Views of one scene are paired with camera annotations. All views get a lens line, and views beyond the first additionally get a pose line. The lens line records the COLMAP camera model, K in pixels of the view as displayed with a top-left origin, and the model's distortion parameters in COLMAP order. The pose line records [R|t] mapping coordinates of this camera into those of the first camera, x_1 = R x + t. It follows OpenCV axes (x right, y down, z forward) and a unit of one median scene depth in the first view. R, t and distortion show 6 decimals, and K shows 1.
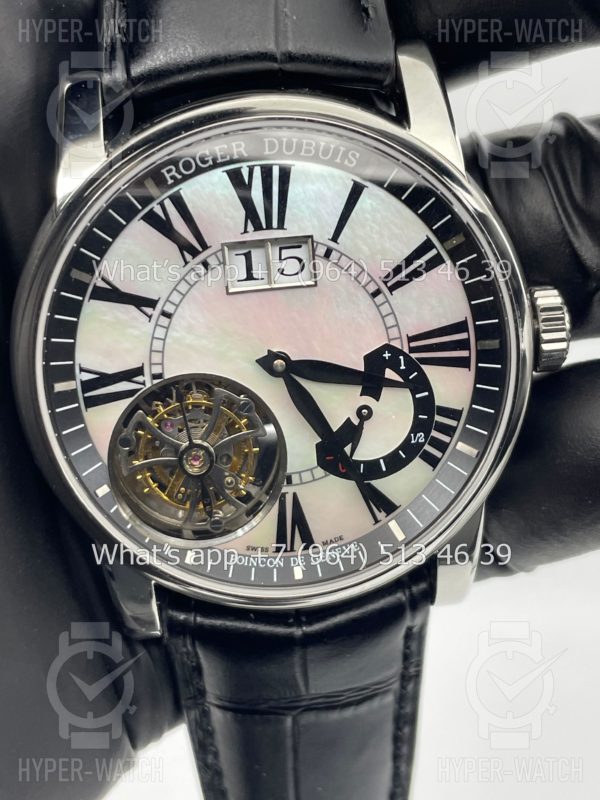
lens RADIAL K [[1259.3, 0, 300.0], [0, 1259.3, 400.0], [0, 0, 1]] dist [0.179011, -0.997745]
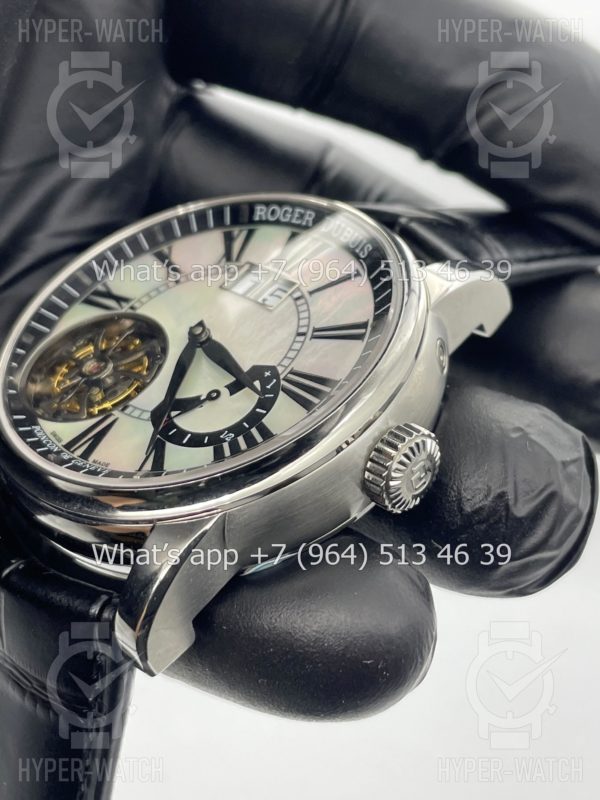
lens RADIAL K [[1259.3, 0, 300.0], [0, 1259.3, 400.0], [0, 0, 1]] dist [0.179011, -0.997745]
pose [[0.623725, 0.331976, -0.707643, 0.858339], [-0.760508, 0.466849, -0.451309, 0.440294], [0.180539, 0.819661, 0.543655, 0.450703]]
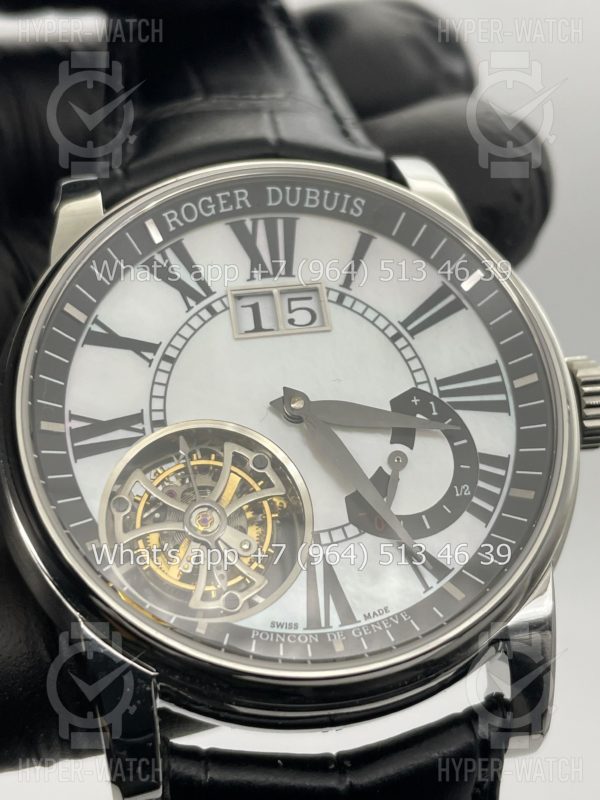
lens RADIAL K [[1259.3, 0, 300.0], [0, 1259.3, 400.0], [0, 0, 1]] dist [0.179011, -0.997745]
pose [[0.997067, -0.048813, 0.058950, -0.066215], [0.073071, 0.836247, -0.543462, 0.449536], [-0.022769, 0.546175, 0.837361, 0.257505]]
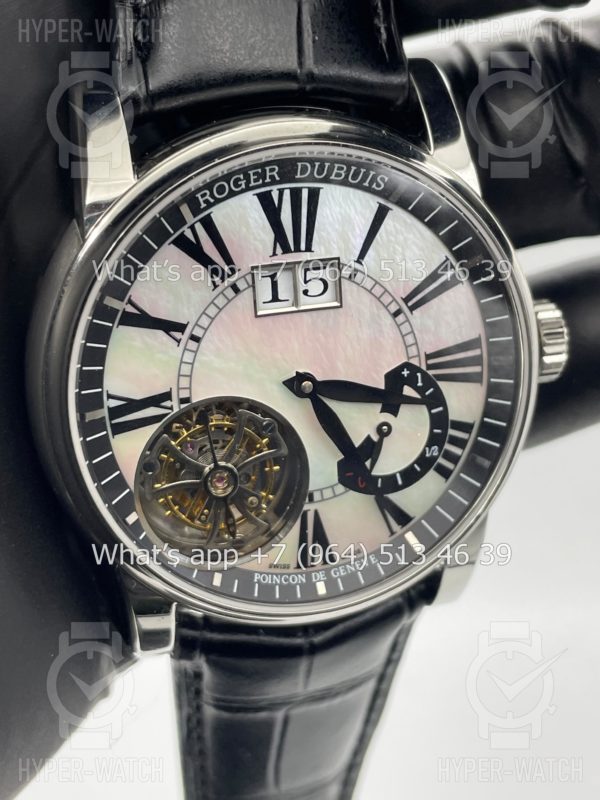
lens RADIAL K [[1259.3, 0, 300.0], [0, 1259.3, 400.0], [0, 0, 1]] dist [0.179011, -0.997745]
pose [[0.981763, -0.027044, 0.188173, -0.210478], [0.017321, 0.998438, 0.053121, -0.070182], [-0.189316, -0.048893, 0.980698, 0.014413]]
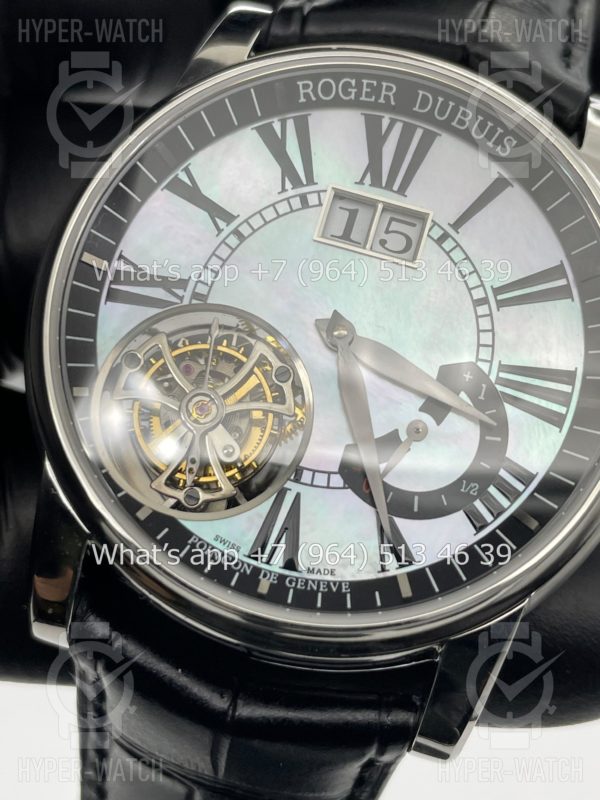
lens RADIAL K [[1259.3, 0, 300.0], [0, 1259.3, 400.0], [0, 0, 1]] dist [0.179011, -0.997745]
pose [[0.926253, 0.339514, -0.163662, 0.108467], [-0.376395, 0.855765, -0.354954, 0.311208], [0.019544, 0.390379, 0.920447, 0.258831]]
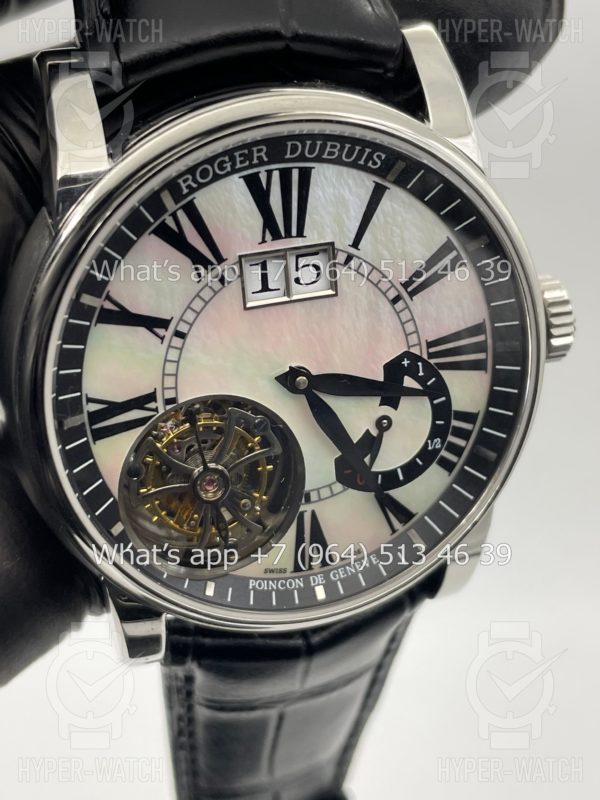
lens RADIAL K [[1259.3, 0, 300.0], [0, 1259.3, 400.0], [0, 0, 1]] dist [0.179011, -0.997745]
pose [[0.975707, -0.061153, 0.210372, -0.214179], [0.038382, 0.993115, 0.110673, -0.117563], [-0.215692, -0.099910, 0.971337, 0.089862]]
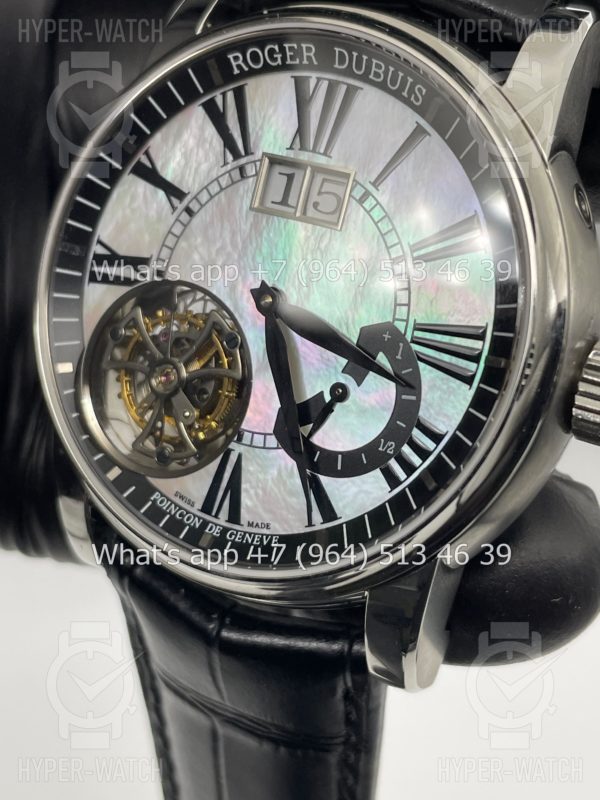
lens RADIAL K [[1259.3, 0, 300.0], [0, 1259.3, 400.0], [0, 0, 1]] dist [0.179011, -0.997745]
pose [[0.799992, 0.339004, -0.495065, 0.453068], [-0.407159, 0.912764, -0.032911, 0.053592], [0.440720, 0.227899, 0.868233, 0.270501]]
